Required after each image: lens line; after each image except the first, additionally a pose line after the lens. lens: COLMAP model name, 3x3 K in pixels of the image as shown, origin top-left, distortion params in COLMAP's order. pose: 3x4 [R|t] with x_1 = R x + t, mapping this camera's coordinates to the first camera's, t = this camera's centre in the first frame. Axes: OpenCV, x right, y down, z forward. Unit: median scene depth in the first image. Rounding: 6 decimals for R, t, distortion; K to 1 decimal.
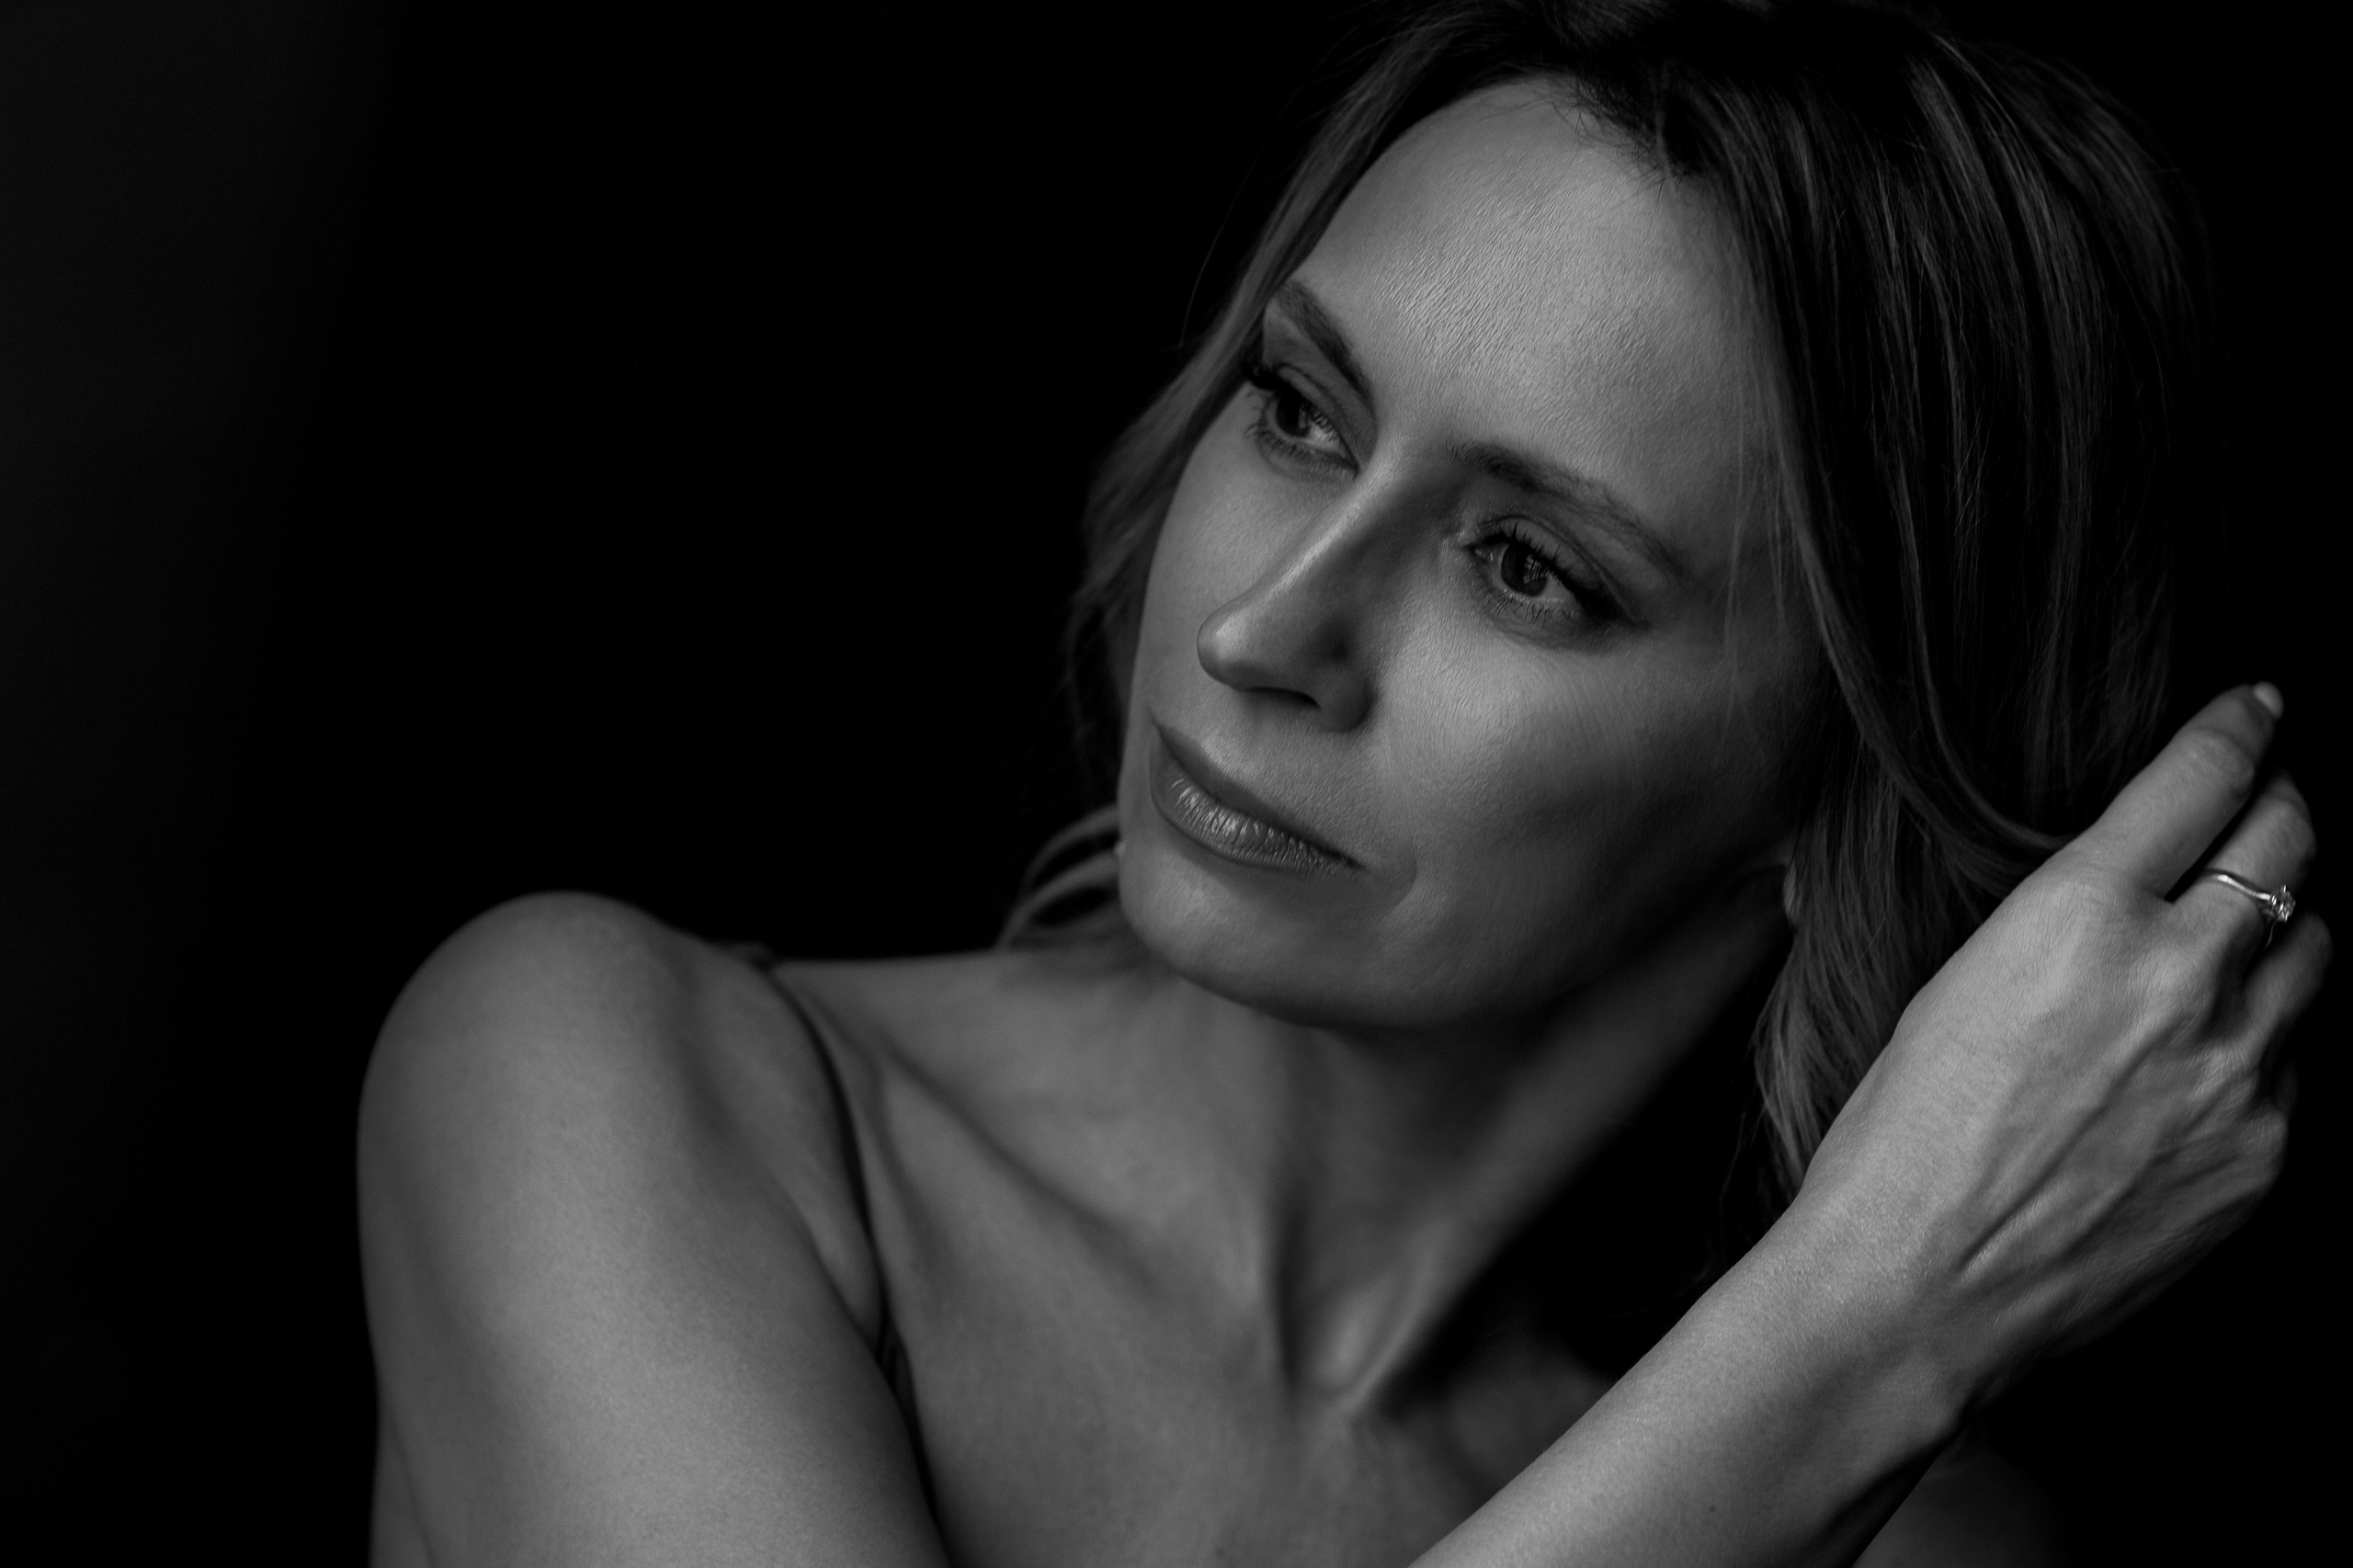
lens RADIAL K [[5518.2, 0, 1173.8], [0, 5518.2, 781.2], [0, 0, 1]] dist [-0.159472, 0.000000]
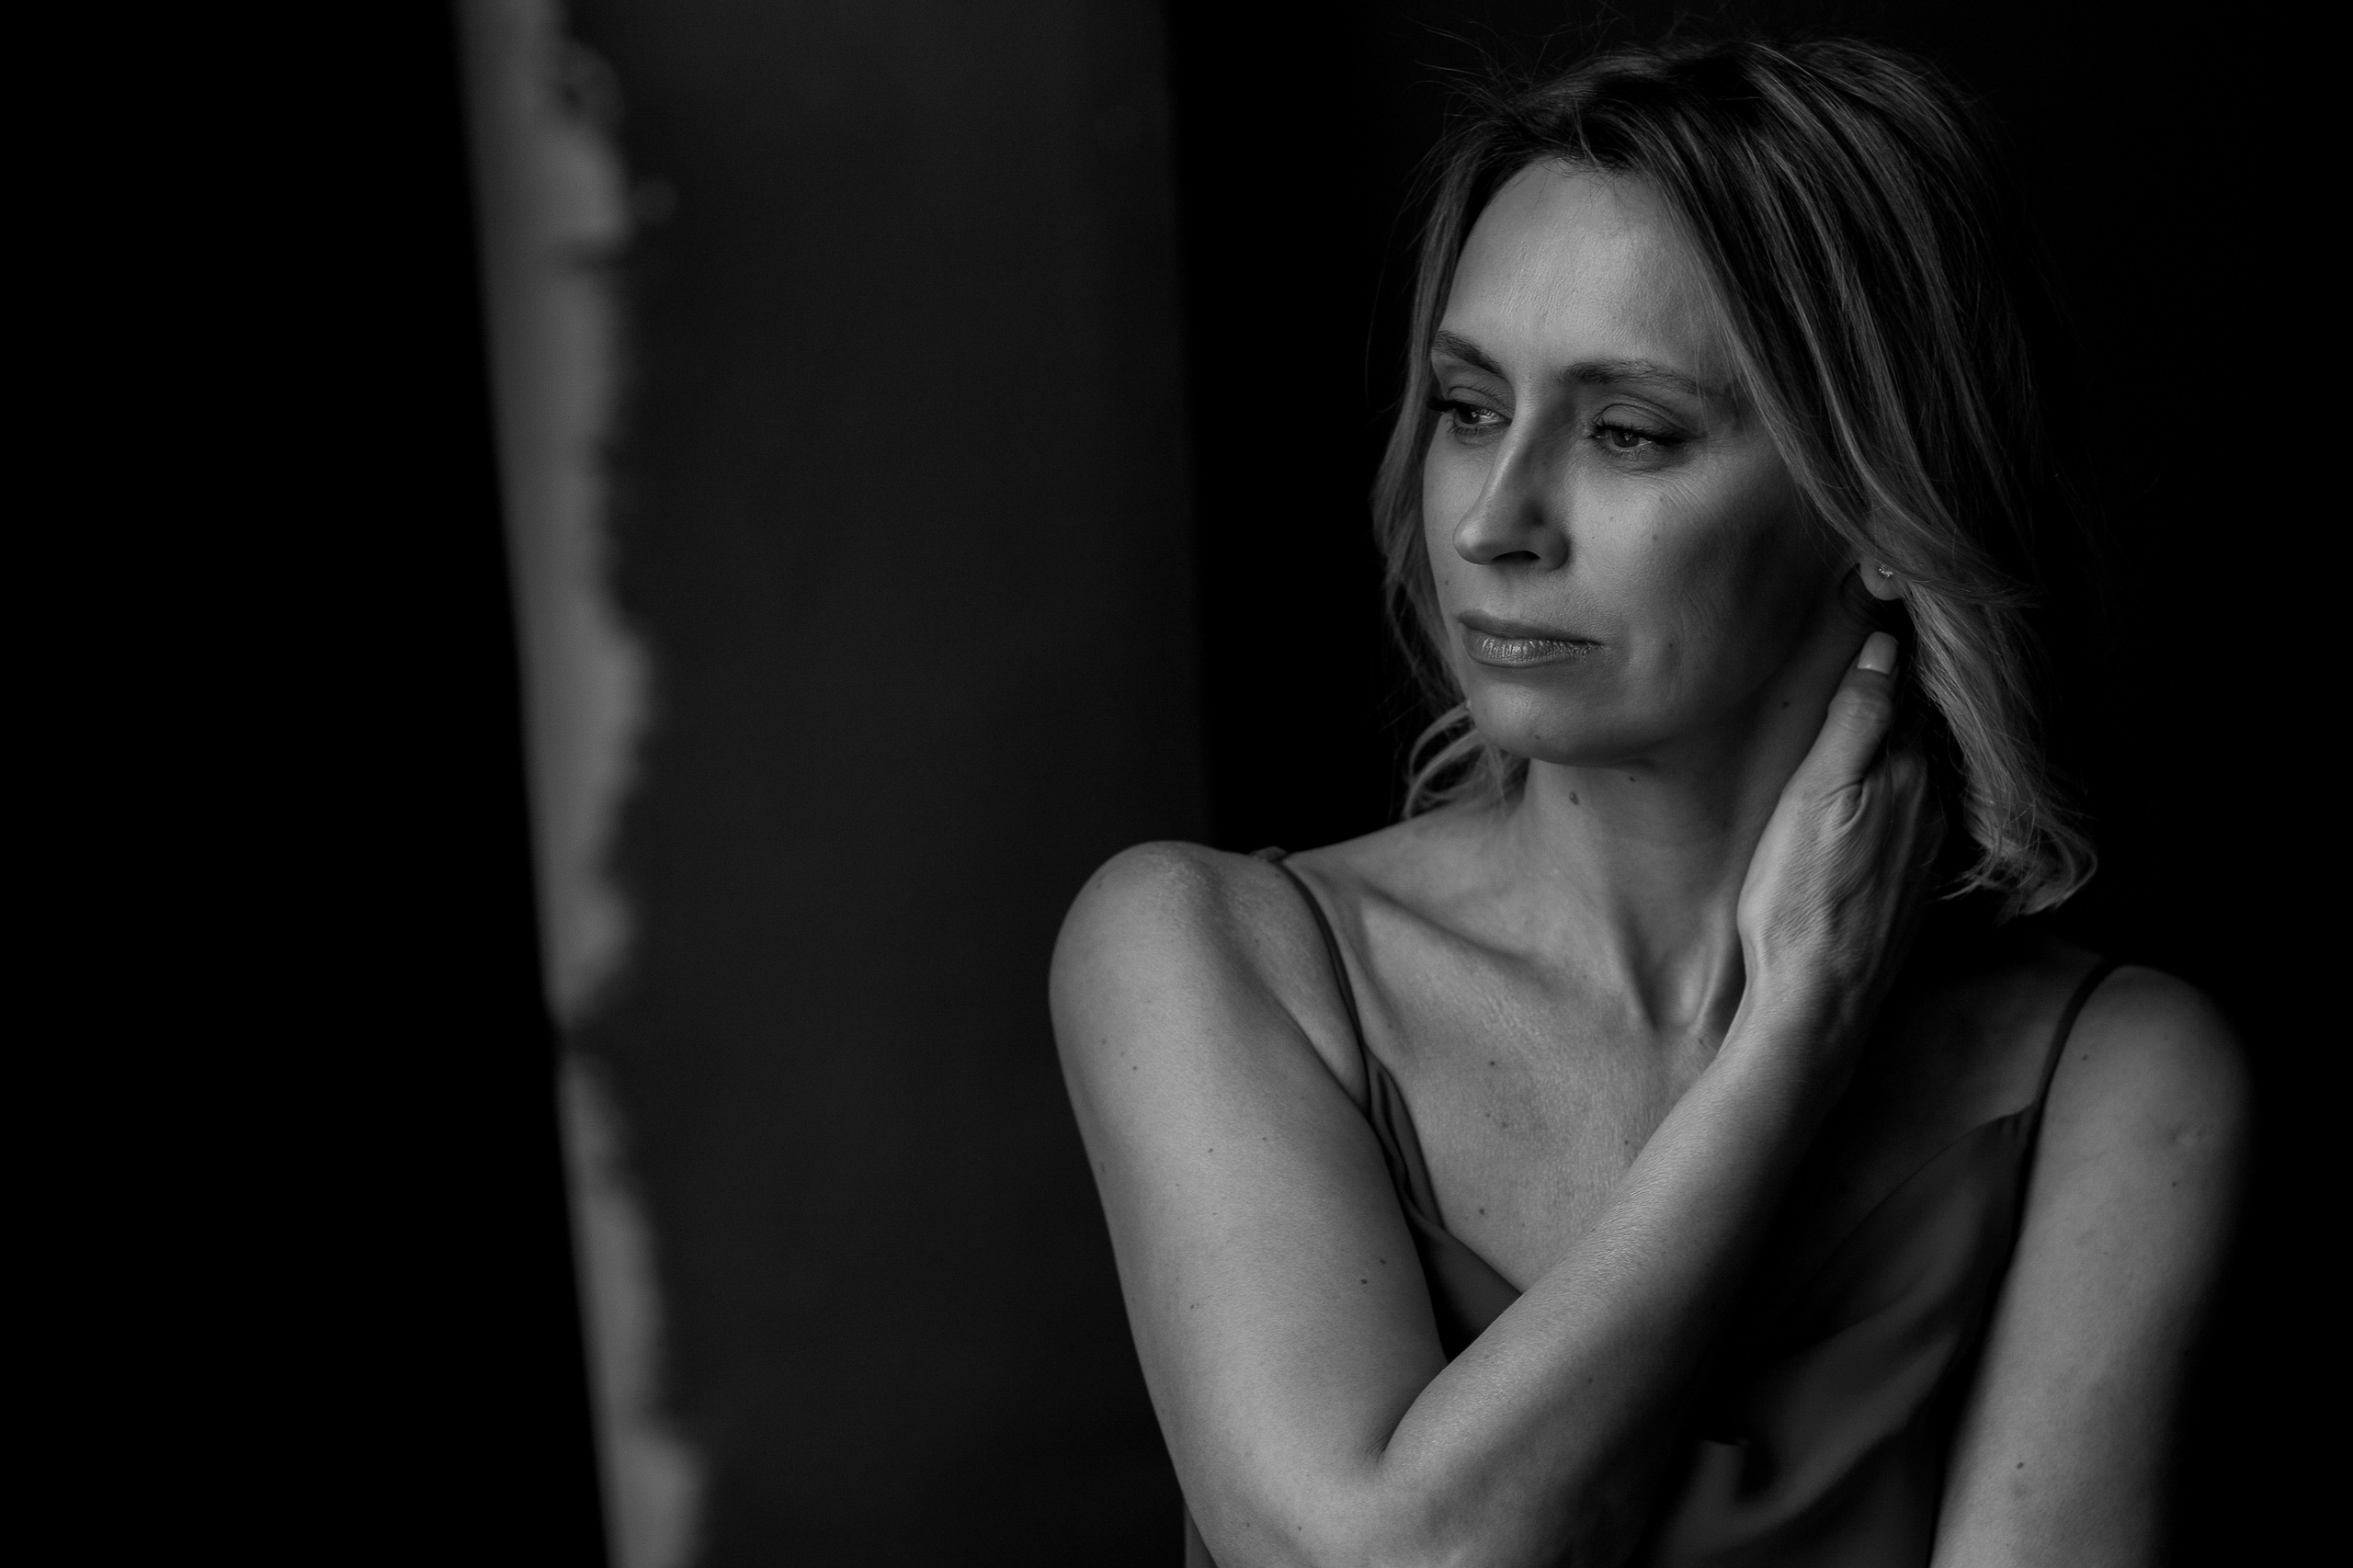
lens RADIAL K [[5518.2, 0, 1180.1], [0, 5518.2, 785.3], [0, 0, 1]] dist [-0.159472, 0.000000]
pose [[0.935045, -0.350265, -0.054818, -0.006927], [0.343758, 0.933559, -0.101482, 0.177914], [0.086722, 0.076046, 0.993326, -0.623407]]
